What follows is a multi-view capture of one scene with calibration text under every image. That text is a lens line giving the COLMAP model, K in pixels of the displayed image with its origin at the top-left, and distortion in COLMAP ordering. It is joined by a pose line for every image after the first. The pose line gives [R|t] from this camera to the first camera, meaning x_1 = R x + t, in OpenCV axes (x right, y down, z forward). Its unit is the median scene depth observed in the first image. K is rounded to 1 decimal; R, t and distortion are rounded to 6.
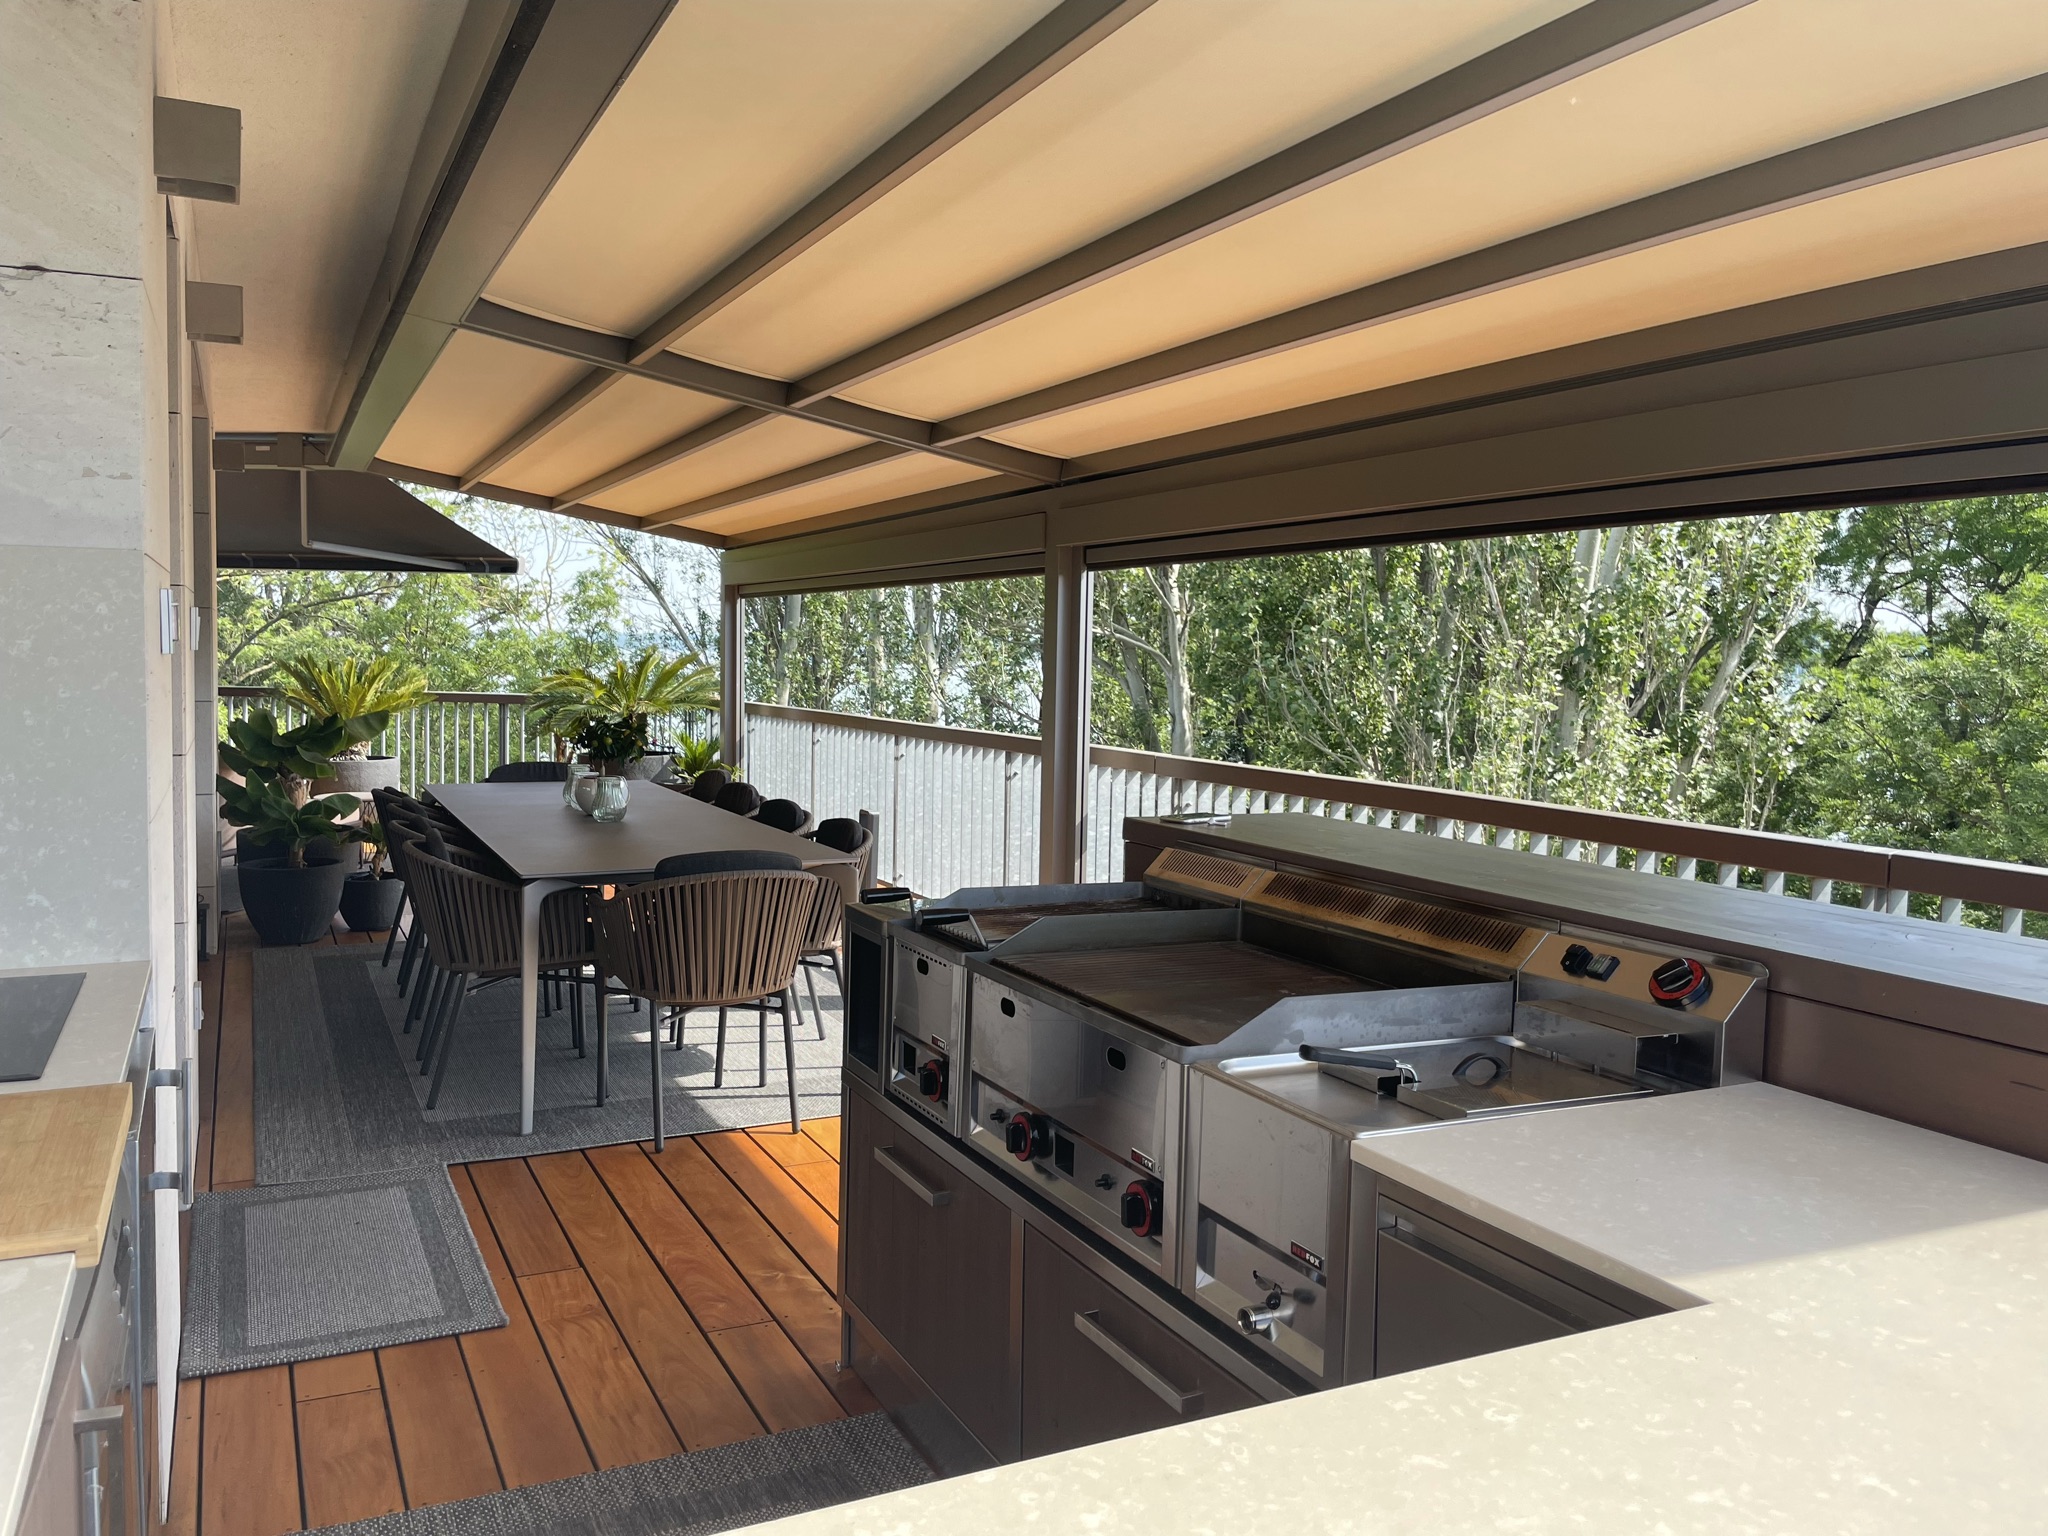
lens RADIAL K [[1560.3, 0, 1023.4], [0, 1560.3, 760.7], [0, 0, 1]] dist [0.065234, -0.087277]
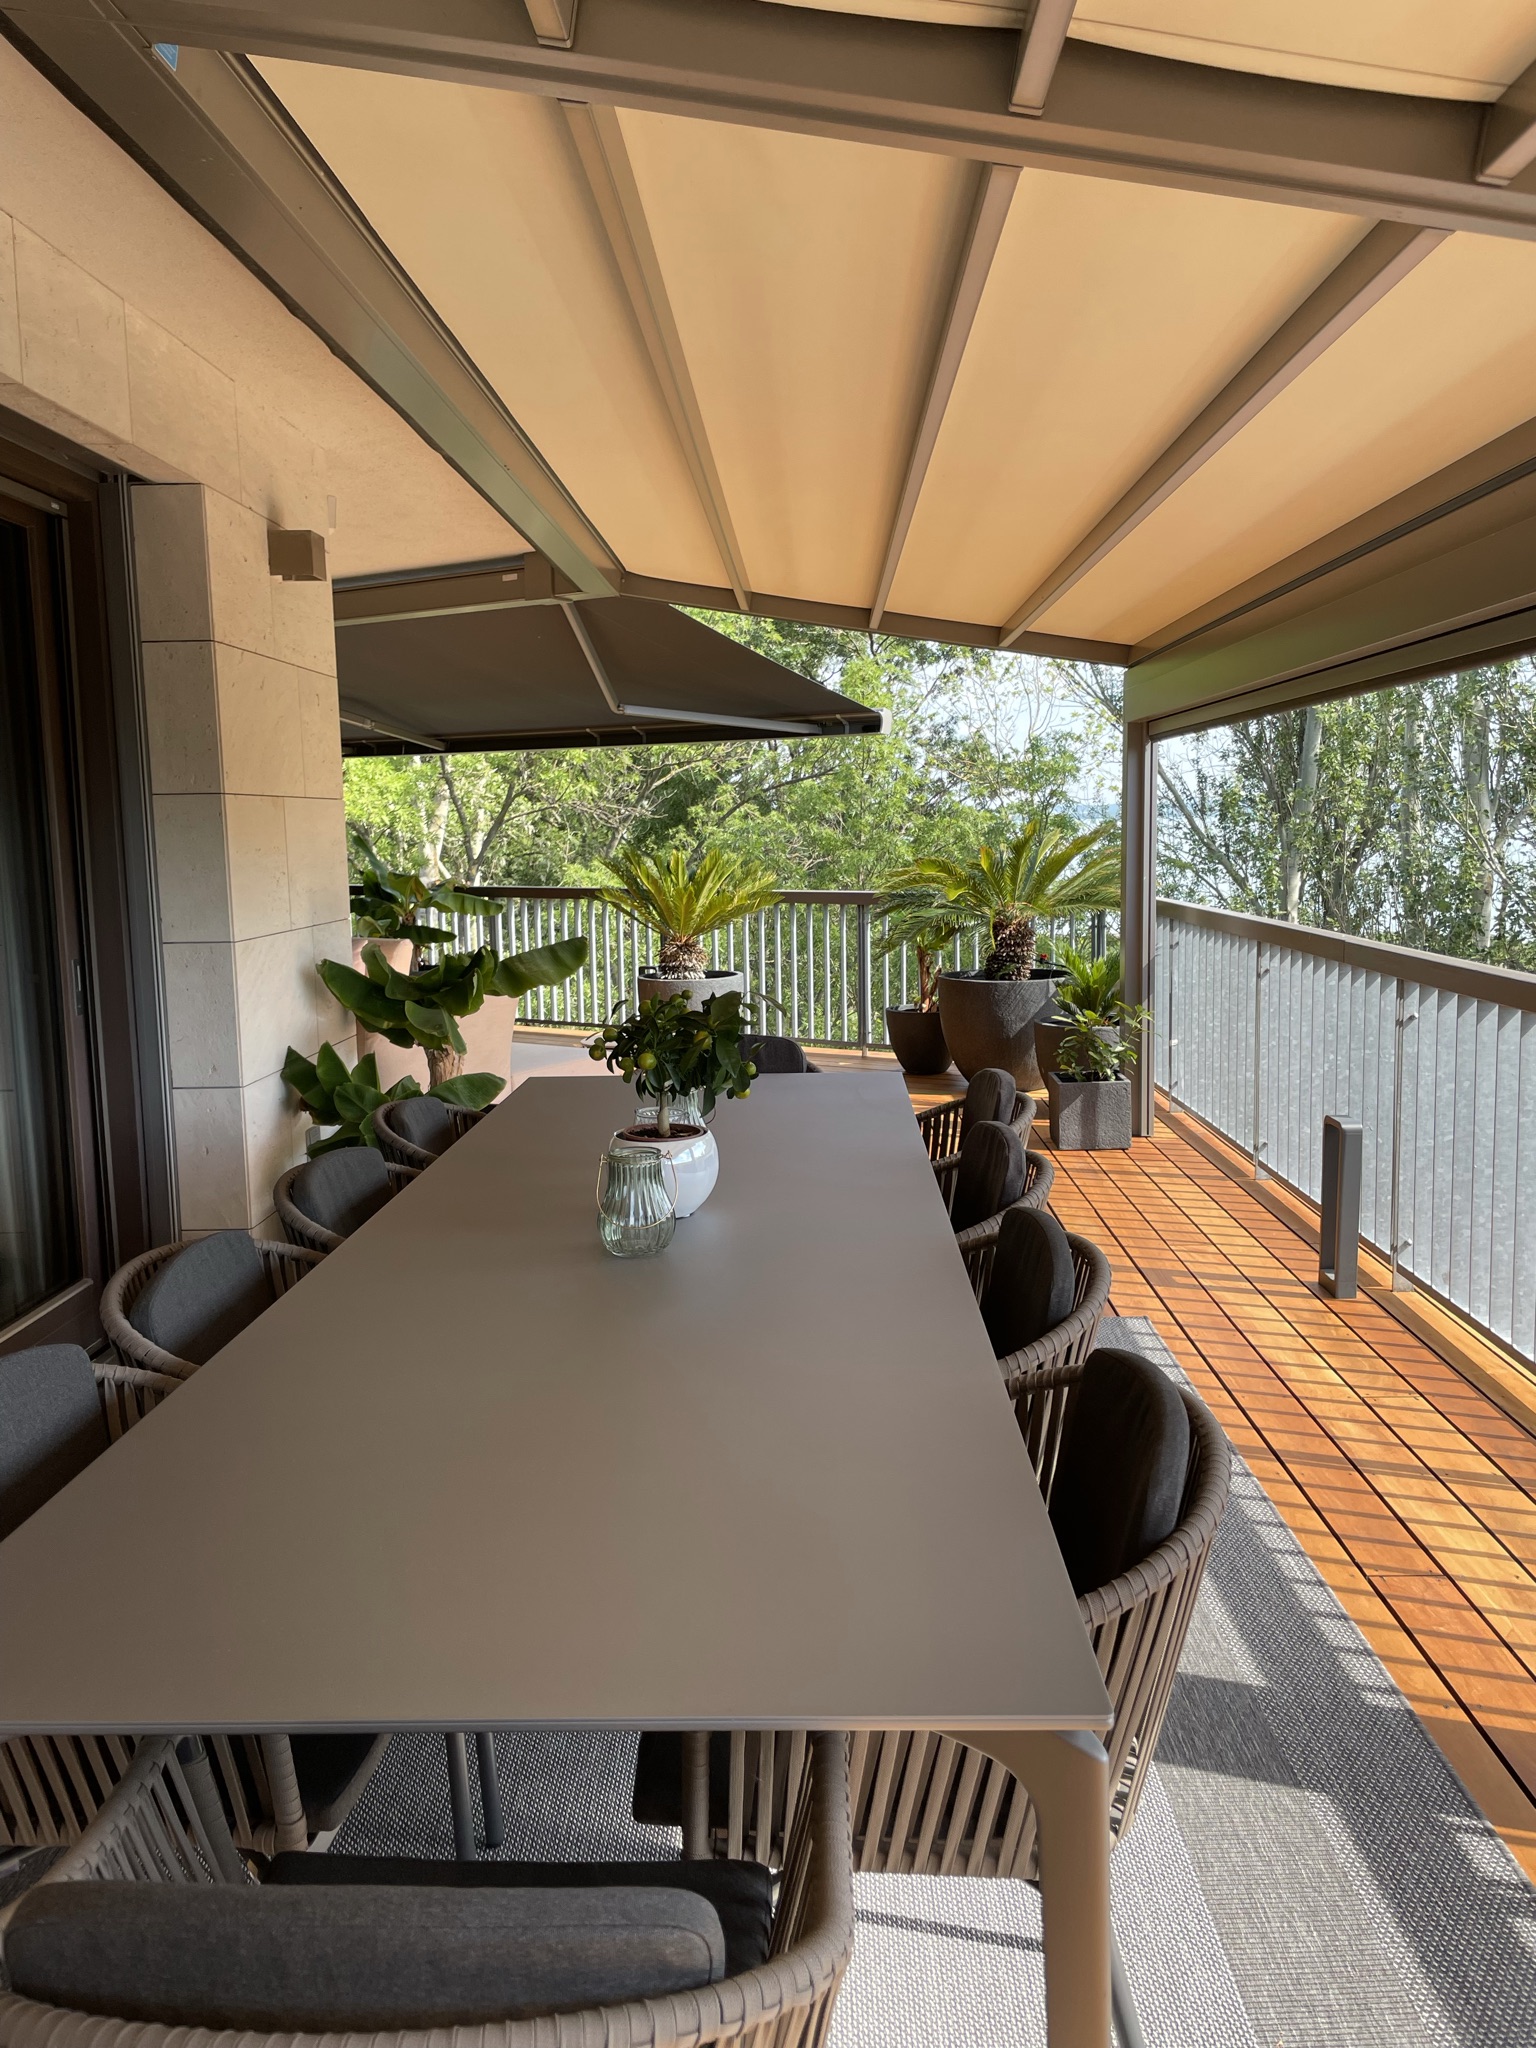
lens RADIAL K [[1560.3, 0, 778.5], [0, 1560.3, 1011.5], [0, 0, 1]] dist [0.065234, -0.087277]
pose [[0.886951, 0.018976, -0.461473, -0.015865], [0.004998, 0.998703, 0.050674, -0.022902], [0.461836, -0.047252, 0.885706, 0.303452]]
